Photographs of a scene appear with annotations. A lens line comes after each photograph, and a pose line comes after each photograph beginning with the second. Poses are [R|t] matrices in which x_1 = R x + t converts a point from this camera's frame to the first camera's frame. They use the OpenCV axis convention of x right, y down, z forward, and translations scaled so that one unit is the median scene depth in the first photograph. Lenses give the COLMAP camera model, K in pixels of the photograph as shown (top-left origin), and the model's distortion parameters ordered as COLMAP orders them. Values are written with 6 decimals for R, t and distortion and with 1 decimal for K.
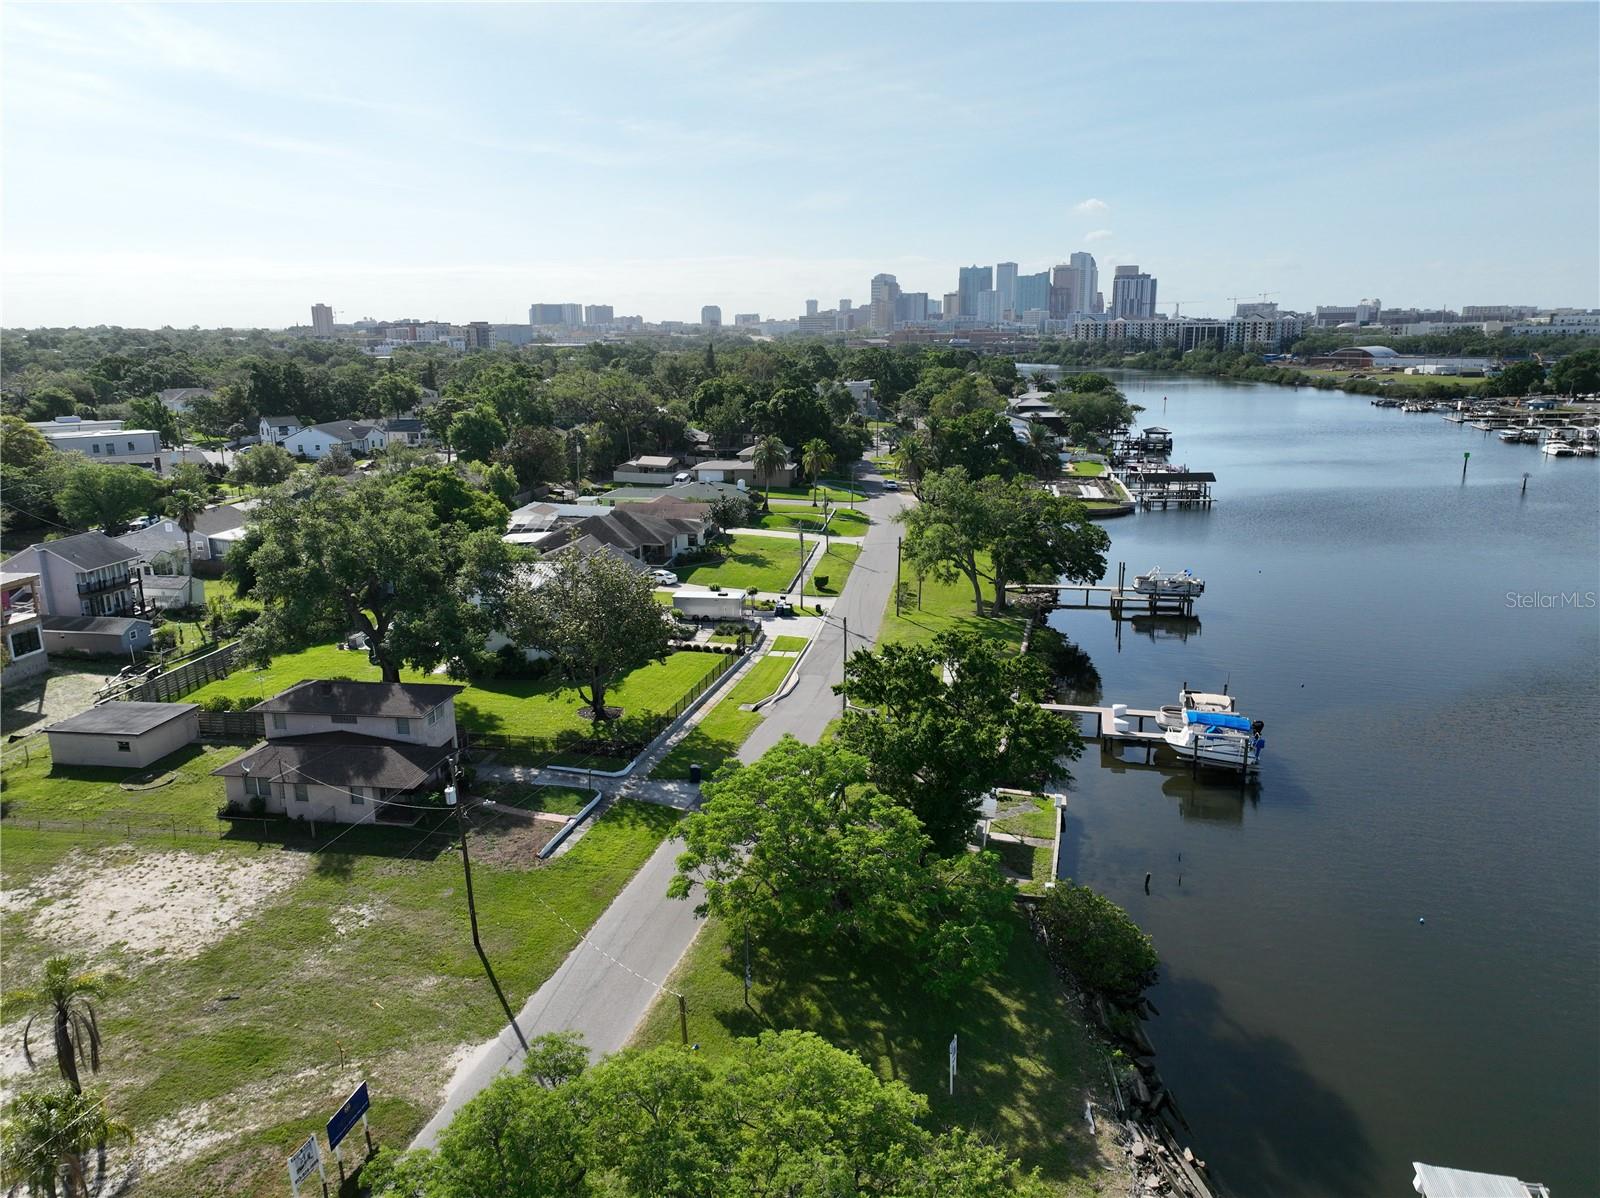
lens RADIAL K [[1122.9, 0, 805.0], [0, 1122.9, 602.9], [0, 0, 1]] dist [-0.000570, 0.015968]
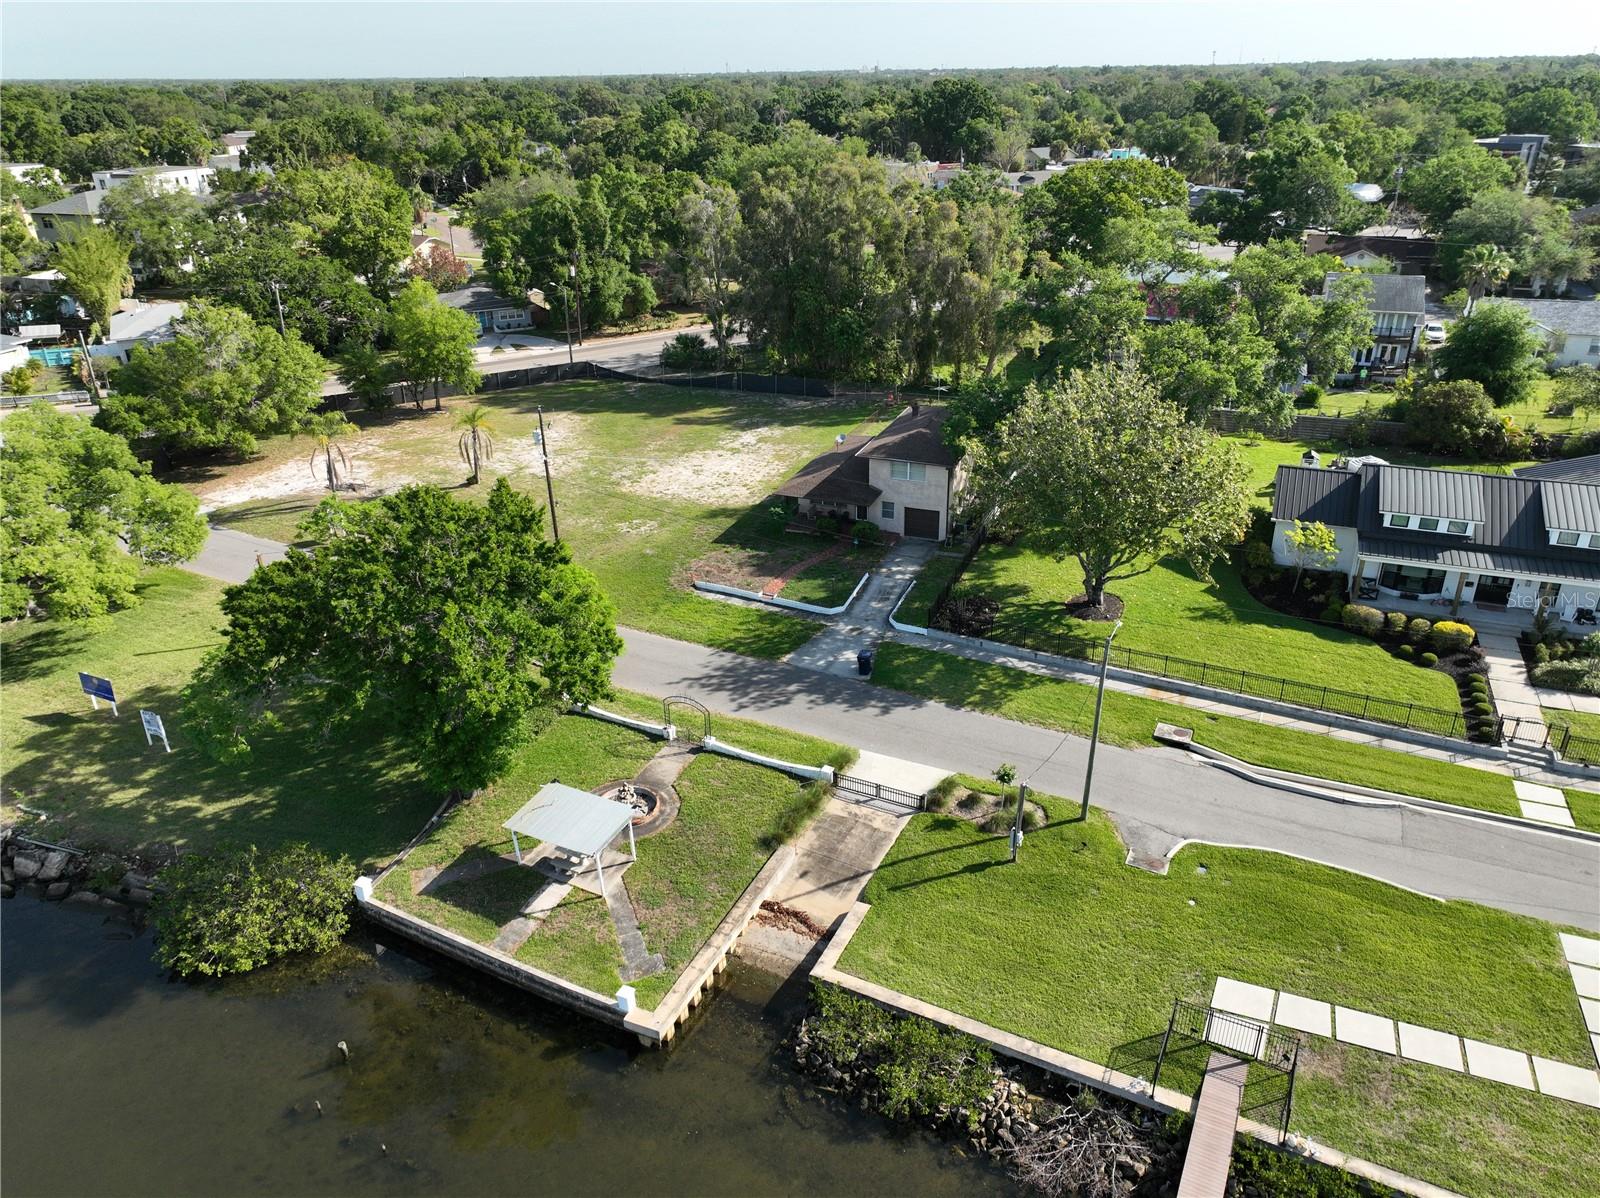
lens RADIAL K [[1122.9, 0, 806.3], [0, 1122.9, 599.2], [0, 0, 1]] dist [-0.000570, 0.015968]
pose [[-0.228777, 0.425223, -0.875697, 0.455494], [-0.220860, 0.853425, 0.472108, -0.191067], [0.948094, 0.301414, -0.101330, 0.841674]]
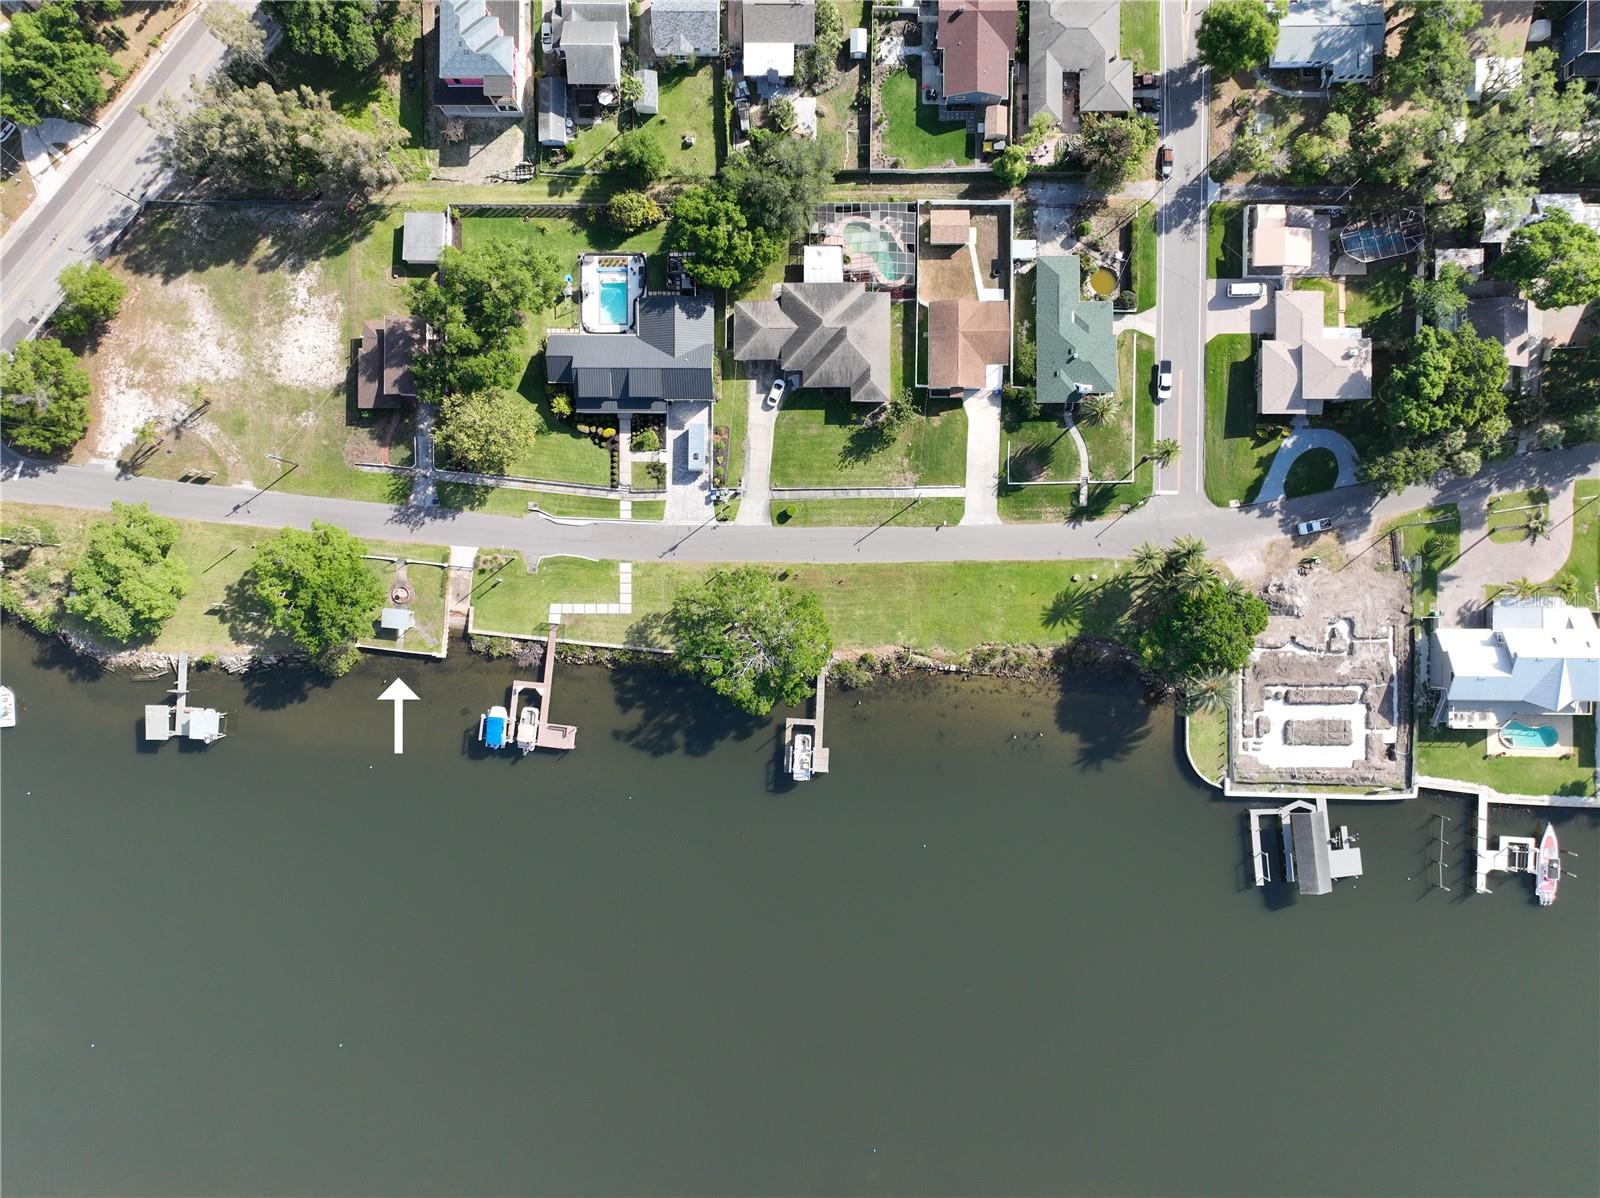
lens RADIAL K [[1122.9, 0, 806.7], [0, 1122.9, 594.9], [0, 0, 1]] dist [-0.000570, 0.015968]
pose [[0.139823, 0.990176, 0.000603, 0.165067], [-0.235059, 0.032601, 0.971434, -1.883464], [0.961871, -0.135971, 0.237308, 0.952287]]
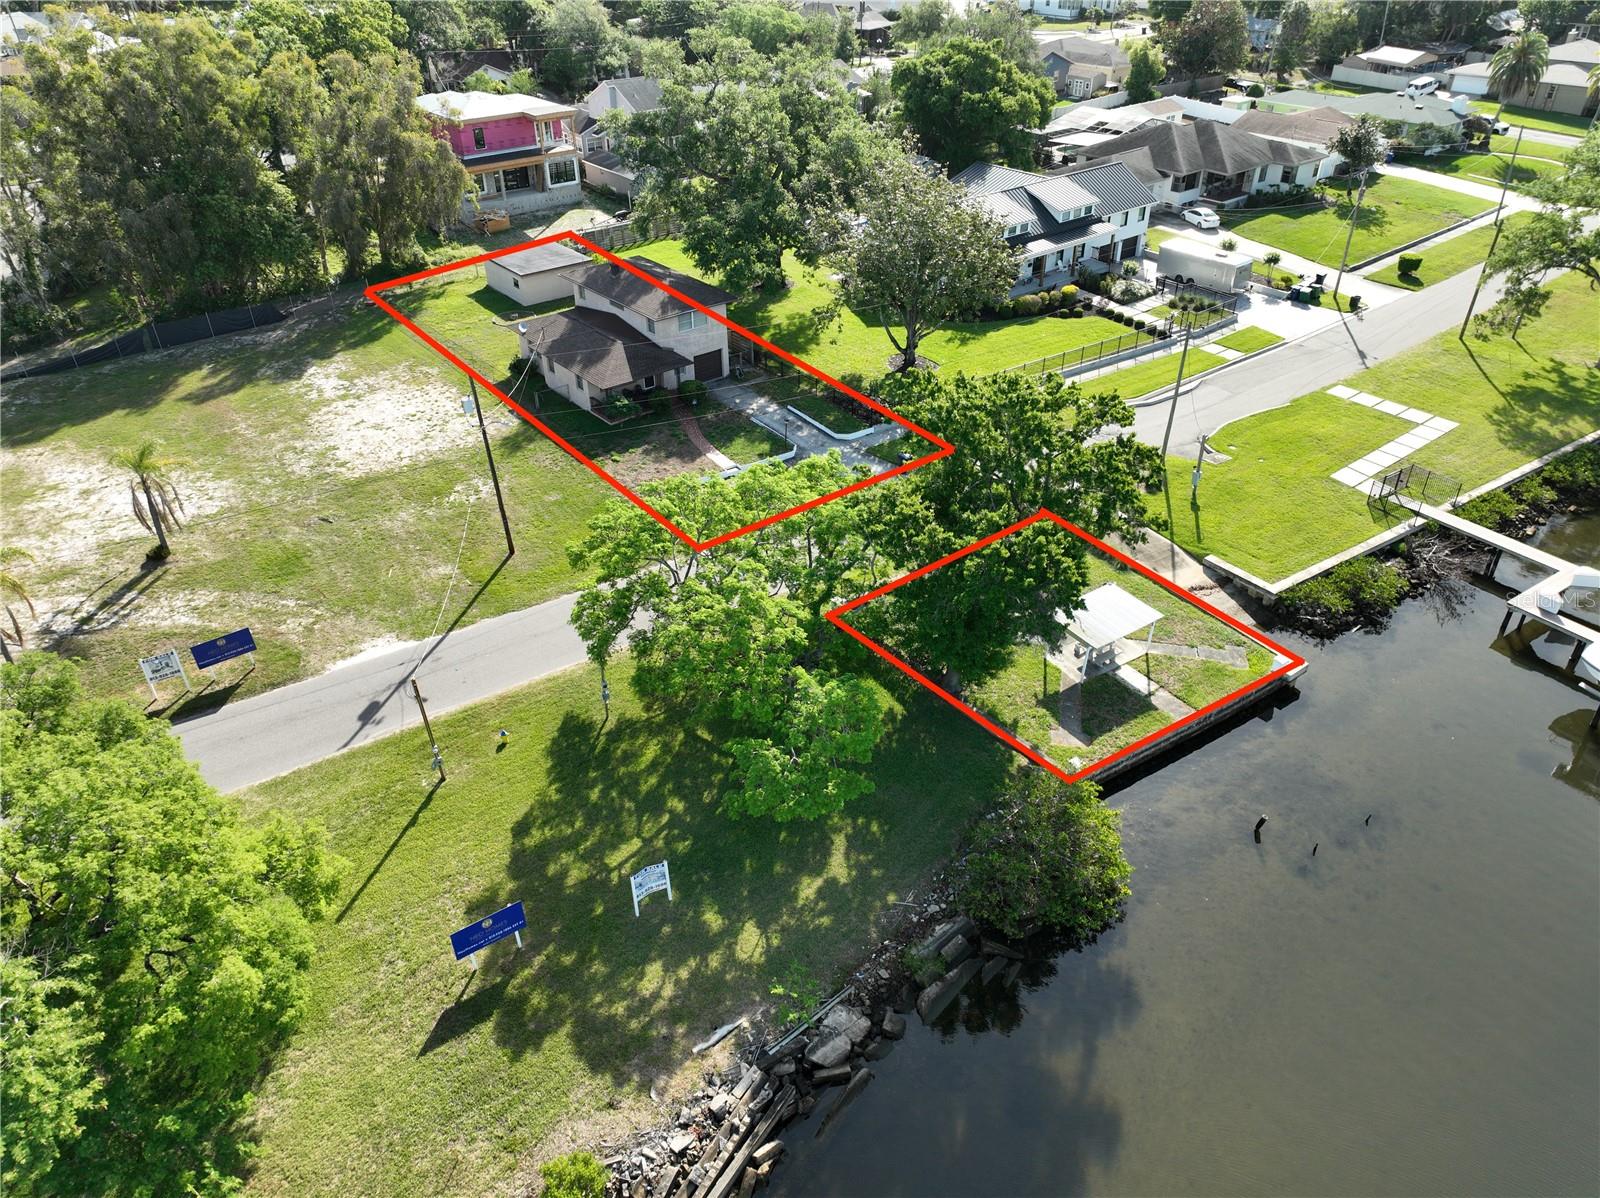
lens RADIAL K [[1122.9, 0, 806.1], [0, 1122.9, 595.6], [0, 0, 1]] dist [-0.000570, 0.015968]
pose [[0.738416, 0.375114, -0.560385, 0.297095], [-0.163772, 0.905883, 0.390584, -0.063279], [0.654156, -0.196638, 0.730351, 0.253709]]
